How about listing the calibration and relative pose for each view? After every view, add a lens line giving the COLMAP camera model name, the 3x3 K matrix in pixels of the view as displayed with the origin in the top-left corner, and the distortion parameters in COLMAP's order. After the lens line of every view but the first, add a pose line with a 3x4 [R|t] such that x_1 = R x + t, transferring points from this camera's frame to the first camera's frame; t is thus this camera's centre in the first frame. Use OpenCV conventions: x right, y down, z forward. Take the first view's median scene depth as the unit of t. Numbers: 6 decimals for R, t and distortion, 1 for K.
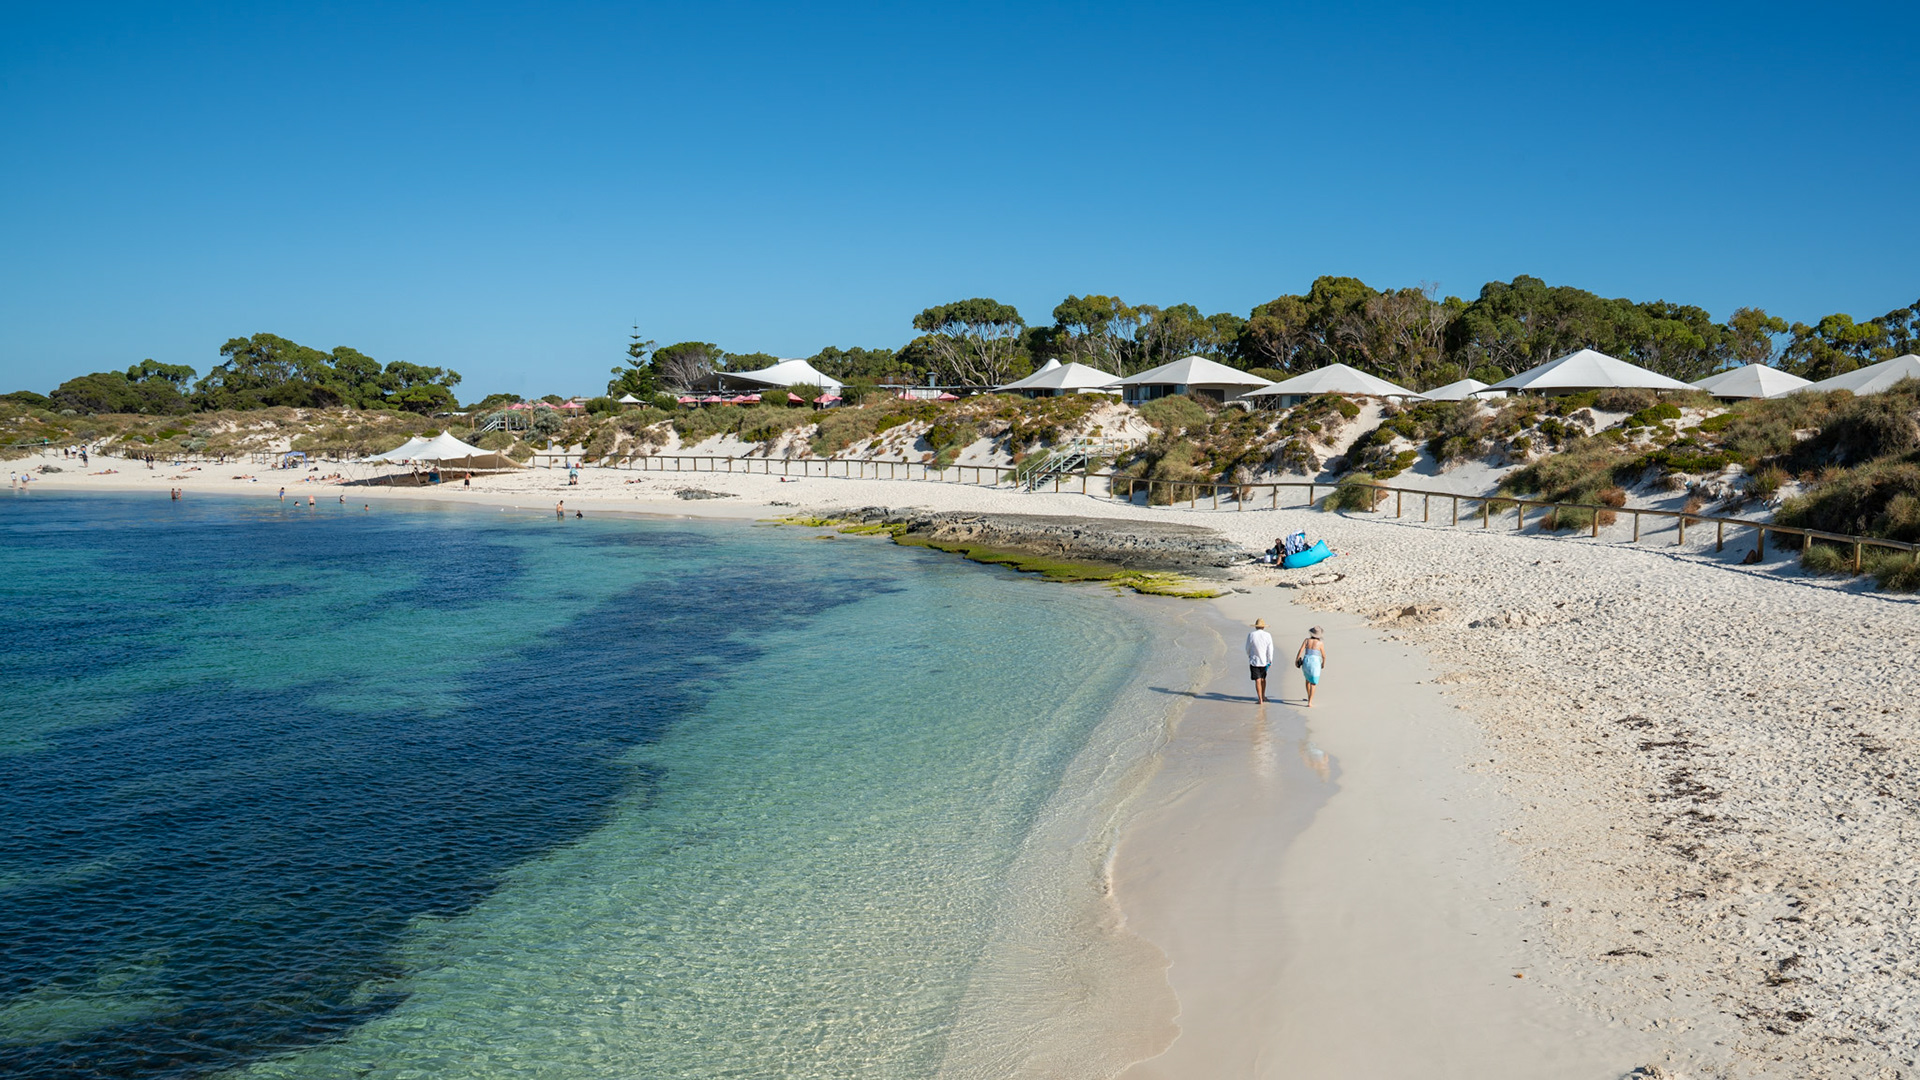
lens RADIAL K [[1462.2, 0, 960.9], [0, 1462.2, 540.9], [0, 0, 1]] dist [-0.011463, -0.000482]
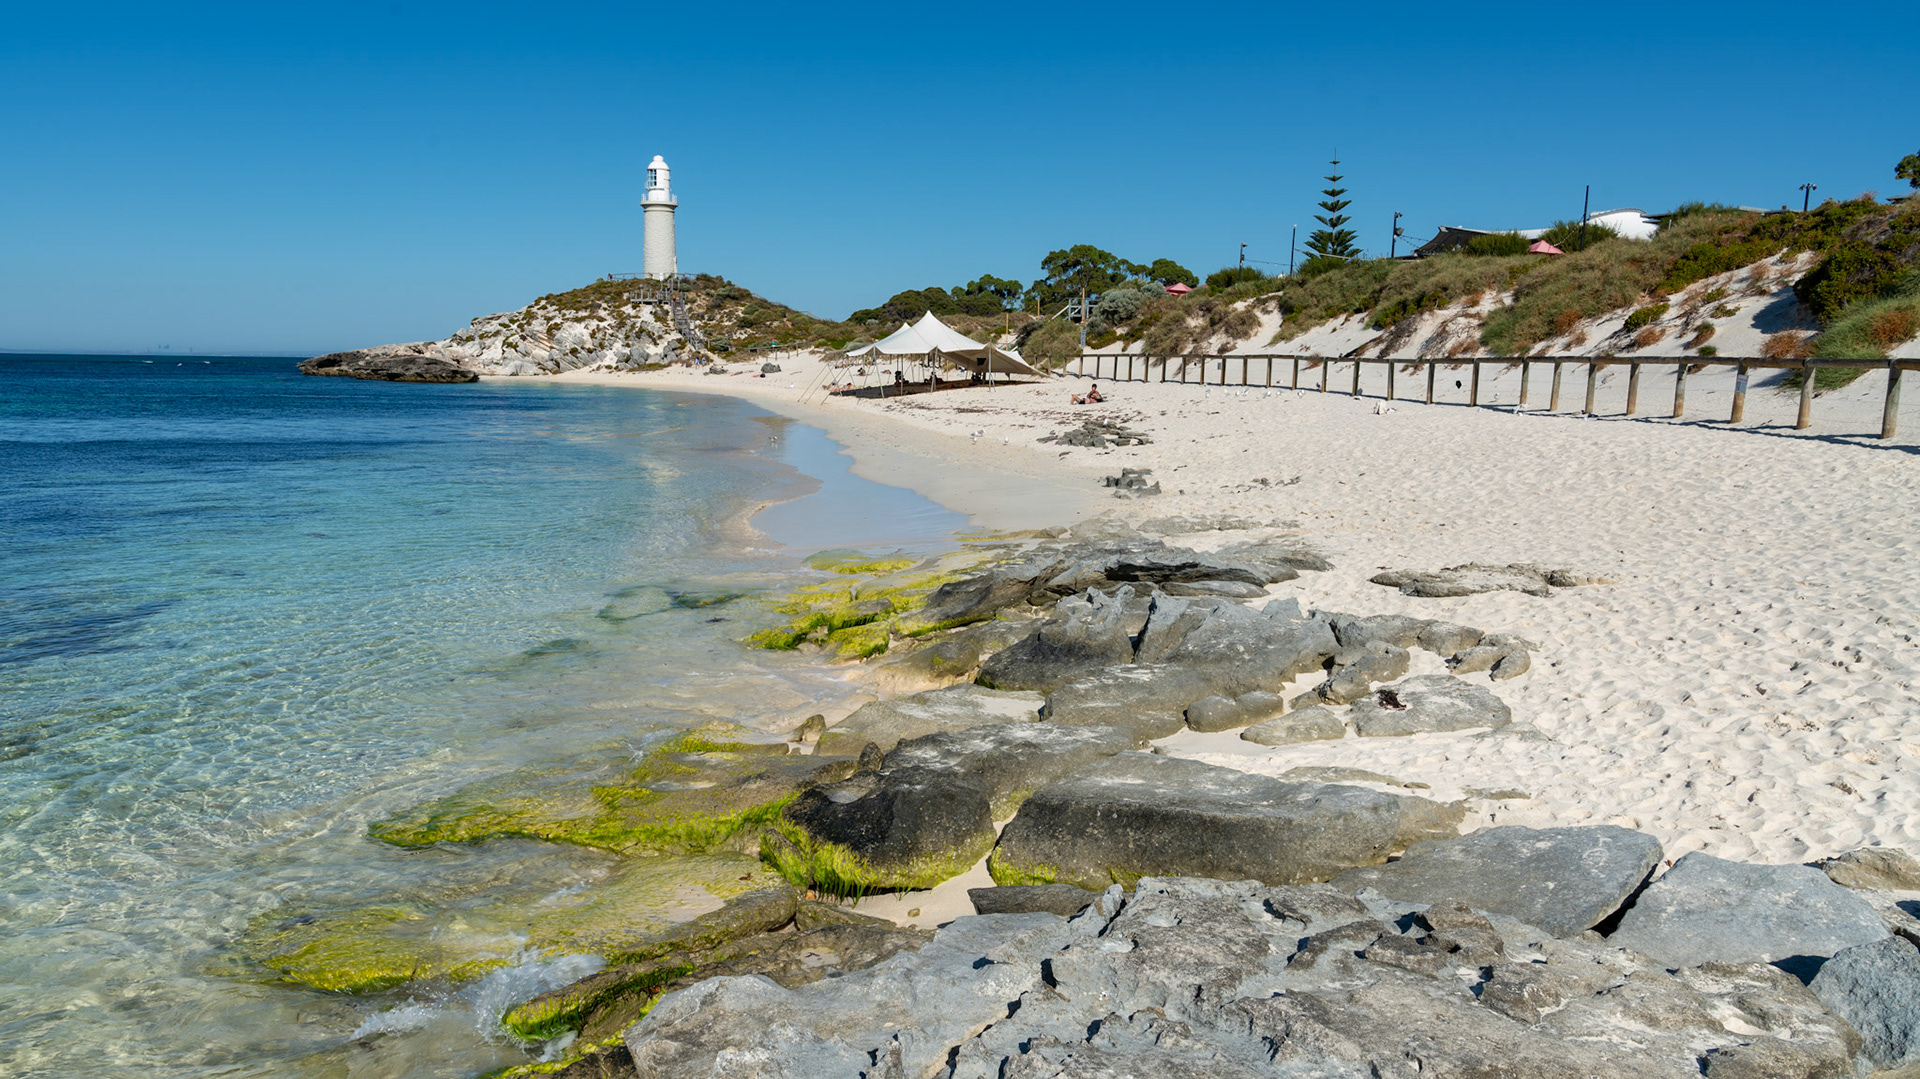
lens RADIAL K [[1462.2, 0, 952.6], [0, 1462.2, 529.4], [0, 0, 1]] dist [-0.011463, -0.000482]
pose [[0.823768, 0.090452, -0.559664, 0.004263], [-0.070520, 0.995872, 0.057152, -0.022305], [0.562524, -0.007612, 0.826746, 0.561319]]
